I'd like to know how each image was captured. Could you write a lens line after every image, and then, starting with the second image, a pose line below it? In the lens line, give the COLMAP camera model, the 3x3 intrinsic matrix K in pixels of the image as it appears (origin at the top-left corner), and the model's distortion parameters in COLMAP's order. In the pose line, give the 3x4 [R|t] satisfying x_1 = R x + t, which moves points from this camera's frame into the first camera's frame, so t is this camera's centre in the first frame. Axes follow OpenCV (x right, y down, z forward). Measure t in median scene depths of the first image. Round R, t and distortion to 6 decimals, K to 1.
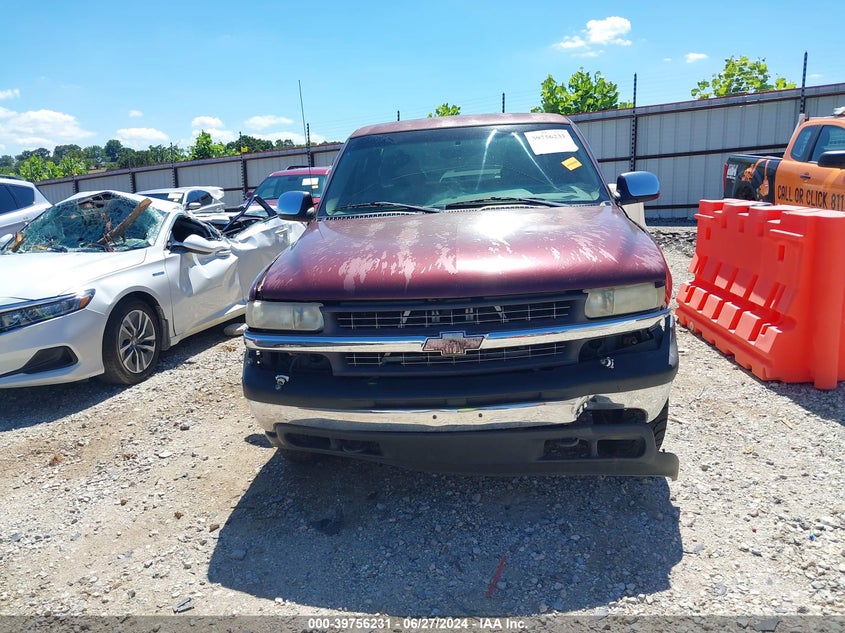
lens RADIAL K [[666.6, 0, 421.2], [0, 666.6, 316.7], [0, 0, 1]] dist [-0.006190, -0.002599]
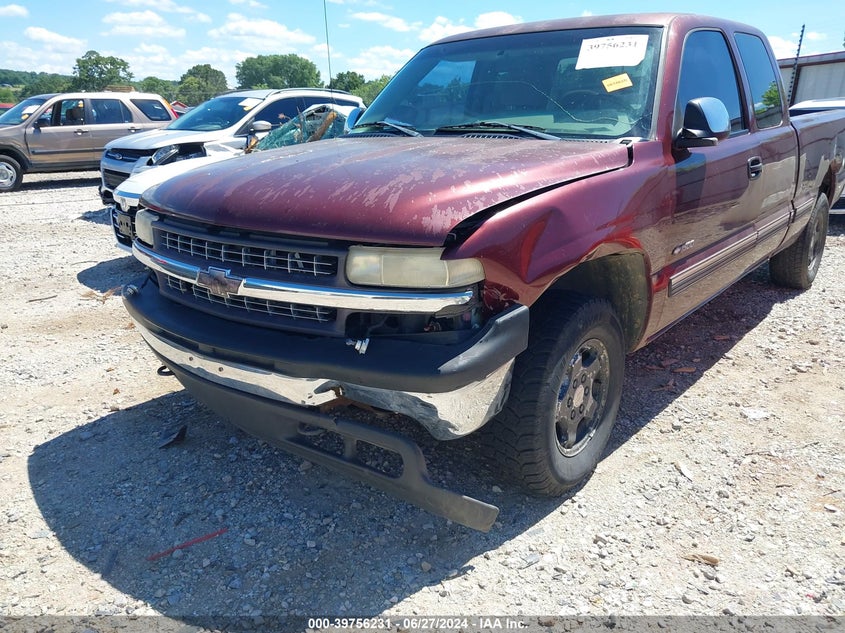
lens RADIAL K [[666.6, 0, 422.5], [0, 666.6, 317.0], [0, 0, 1]] dist [-0.006190, -0.002599]
pose [[0.811460, 0.213511, -0.544009, 0.718702], [-0.155872, 0.976223, 0.150641, -0.084841], [0.563238, -0.037444, 0.825446, 0.405787]]
